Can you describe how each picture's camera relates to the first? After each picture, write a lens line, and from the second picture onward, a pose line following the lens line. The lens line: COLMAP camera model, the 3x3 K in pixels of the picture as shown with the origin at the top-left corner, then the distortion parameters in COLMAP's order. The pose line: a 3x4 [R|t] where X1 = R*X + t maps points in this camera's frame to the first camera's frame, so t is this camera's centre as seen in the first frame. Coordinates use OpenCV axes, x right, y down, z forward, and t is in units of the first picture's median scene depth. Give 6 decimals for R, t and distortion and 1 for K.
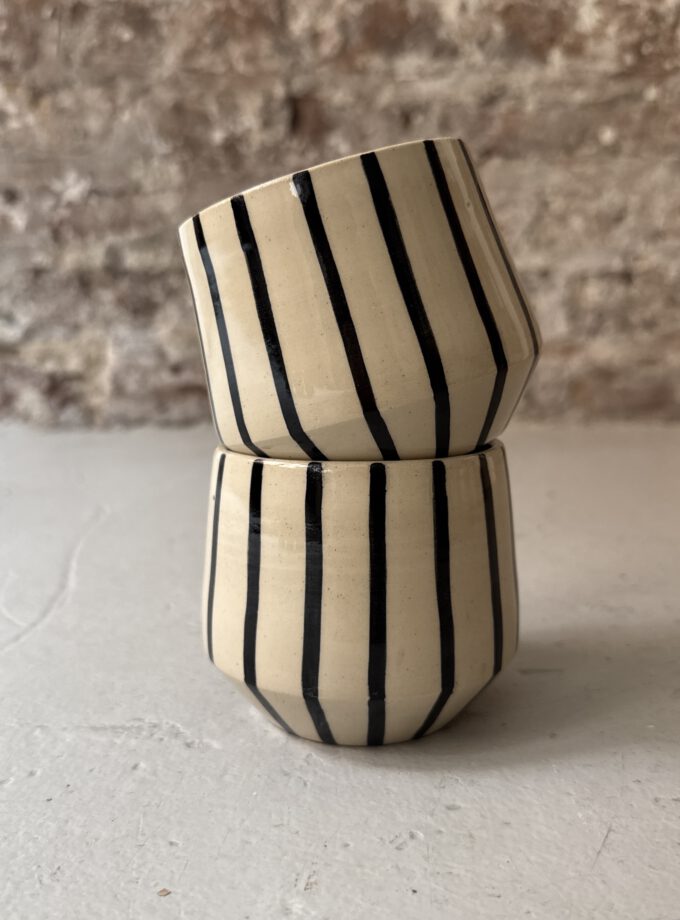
lens RADIAL K [[885.7, 0, 340.5], [0, 885.7, 459.7], [0, 0, 1]] dist [0.105267, -0.342140]
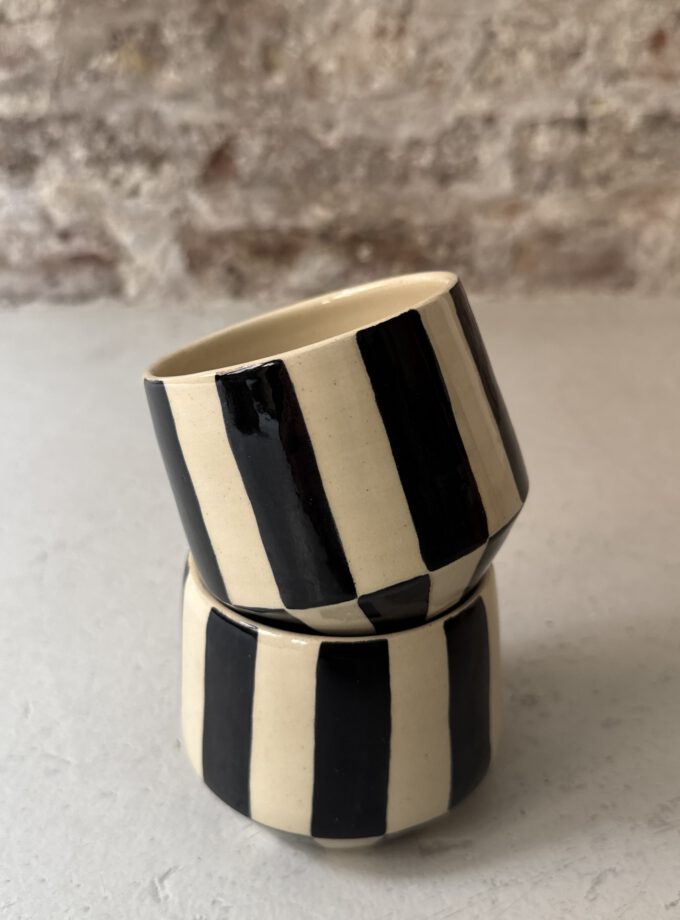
lens RADIAL K [[893.3, 0, 340.7], [0, 893.3, 455.8], [0, 0, 1]] dist [0.047162, -0.202765]
pose [[0.998011, -0.024329, 0.058150, 0.066892], [0.008321, 0.965287, 0.261060, -0.302825], [-0.062482, -0.260057, 0.963569, 0.216612]]
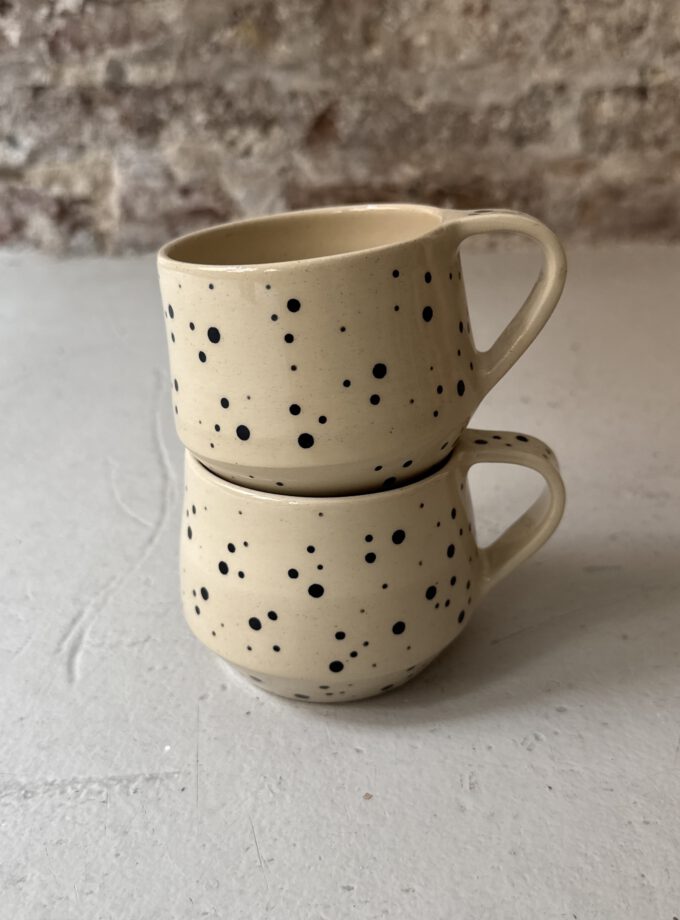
lens RADIAL K [[880.2, 0, 340.7], [0, 880.2, 462.3], [0, 0, 1]] dist [0.111386, -0.355286]
pose [[0.998993, -0.021635, 0.039304, -0.146720], [0.010252, 0.962947, 0.269495, -0.191837], [-0.043679, -0.268821, 0.962199, -0.085537]]
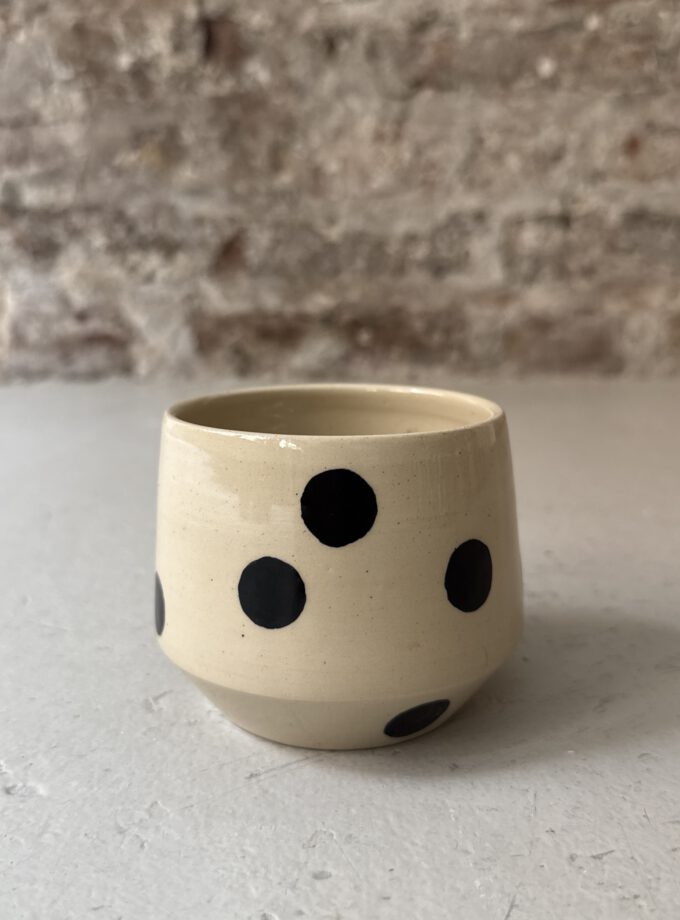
lens RADIAL K [[890.4, 0, 338.9], [0, 890.4, 459.7], [0, 0, 1]] dist [0.110232, -0.363347]
pose [[0.998204, -0.006530, 0.059545, 0.058701], [0.003122, 0.998361, 0.057138, -0.018261], [-0.059820, -0.056849, 0.996589, 0.133002]]
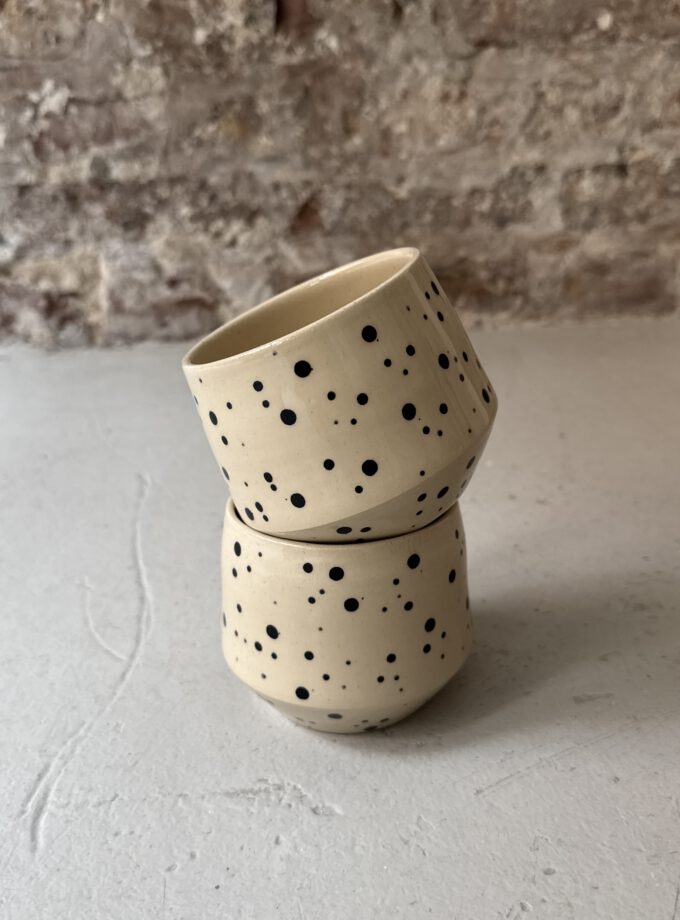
lens RADIAL K [[876.1, 0, 340.9], [0, 876.1, 458.1], [0, 0, 1]] dist [0.124768, -0.363725]
pose [[0.998027, -0.051967, 0.035236, -0.106623], [0.043633, 0.977593, 0.205931, -0.264550], [-0.045148, -0.203988, 0.977932, -0.037852]]
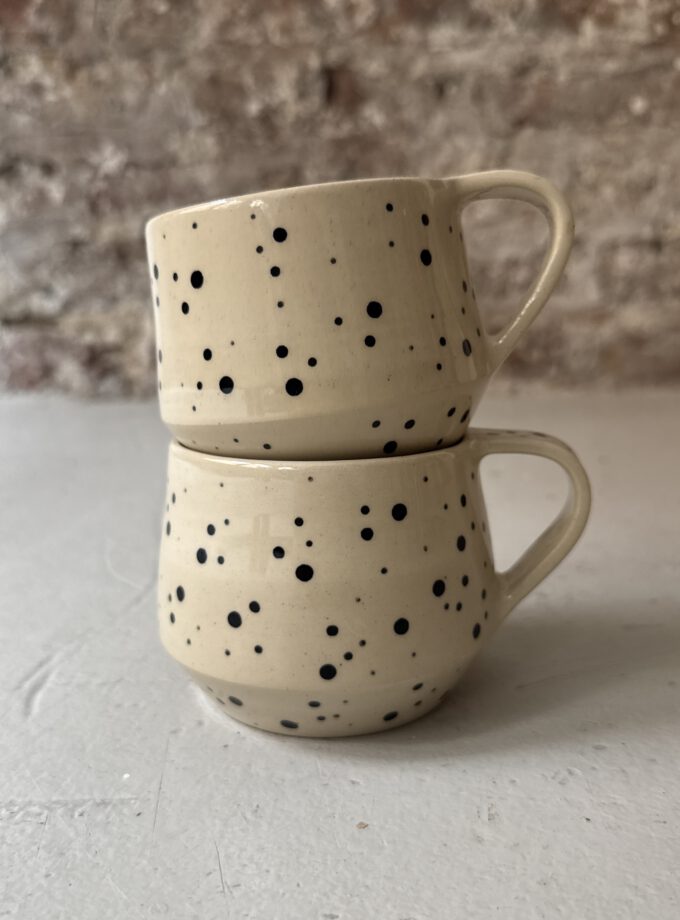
lens RADIAL K [[891.8, 0, 339.1], [0, 891.8, 450.3], [0, 0, 1]] dist [0.048156, -0.195273]
pose [[0.999947, -0.008824, 0.005263, -0.119204], [0.008682, 0.999614, 0.026382, -0.003412], [-0.005494, -0.026335, 0.999638, -0.049519]]
